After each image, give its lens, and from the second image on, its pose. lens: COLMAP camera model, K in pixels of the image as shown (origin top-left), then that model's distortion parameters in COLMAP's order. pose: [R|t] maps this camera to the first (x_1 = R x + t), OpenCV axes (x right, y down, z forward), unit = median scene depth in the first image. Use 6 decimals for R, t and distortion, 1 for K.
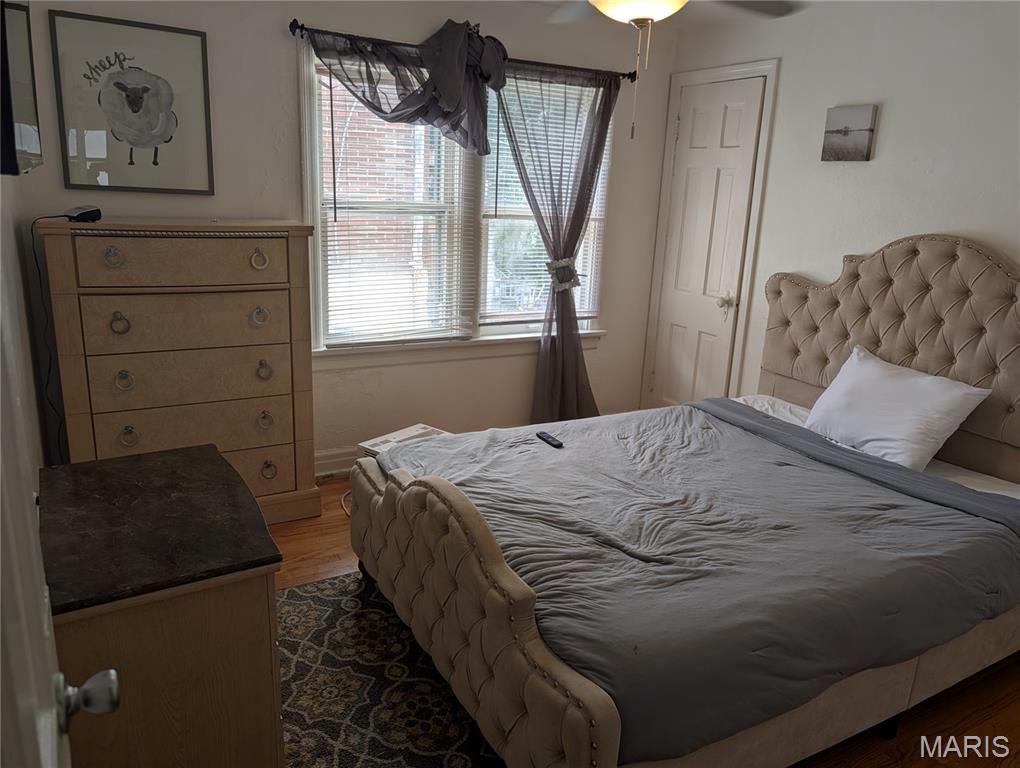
lens RADIAL K [[722.3, 0, 512.4], [0, 722.3, 368.3], [0, 0, 1]] dist [-0.001563, -0.007144]
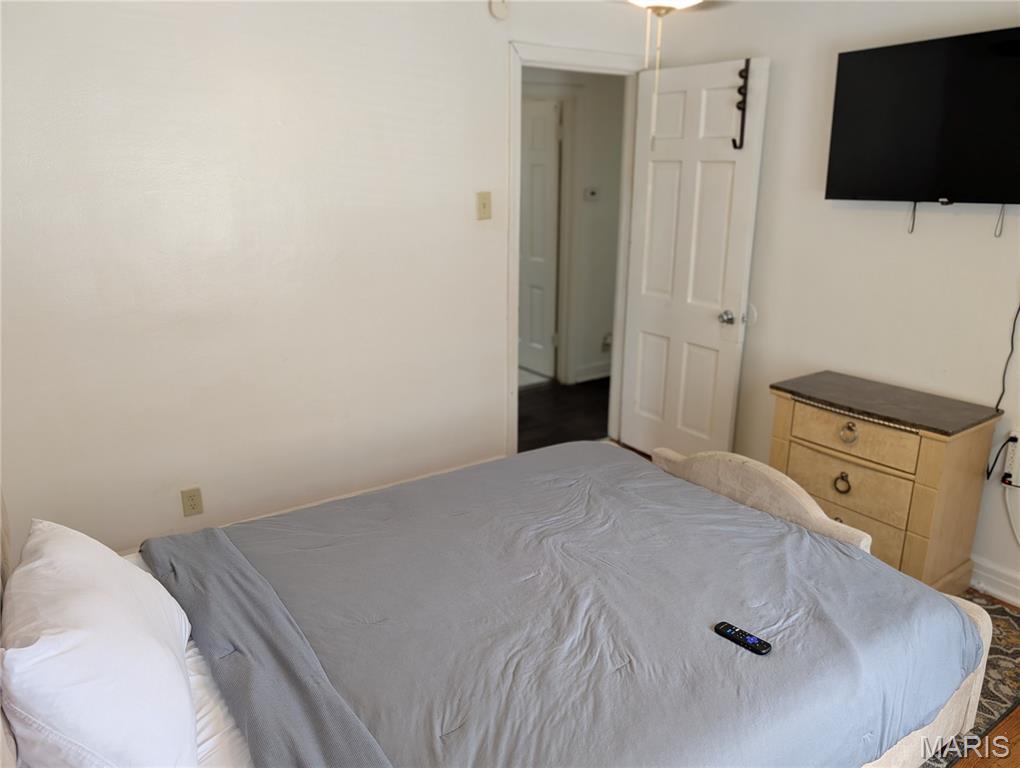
lens RADIAL K [[722.3, 0, 512.4], [0, 722.3, 368.3], [0, 0, 1]] dist [-0.001563, -0.007144]
pose [[-0.995684, -0.028268, -0.088401, 0.299938], [-0.068596, 0.865729, 0.495790, -0.380066], [0.062516, 0.499714, -0.863932, 1.389843]]
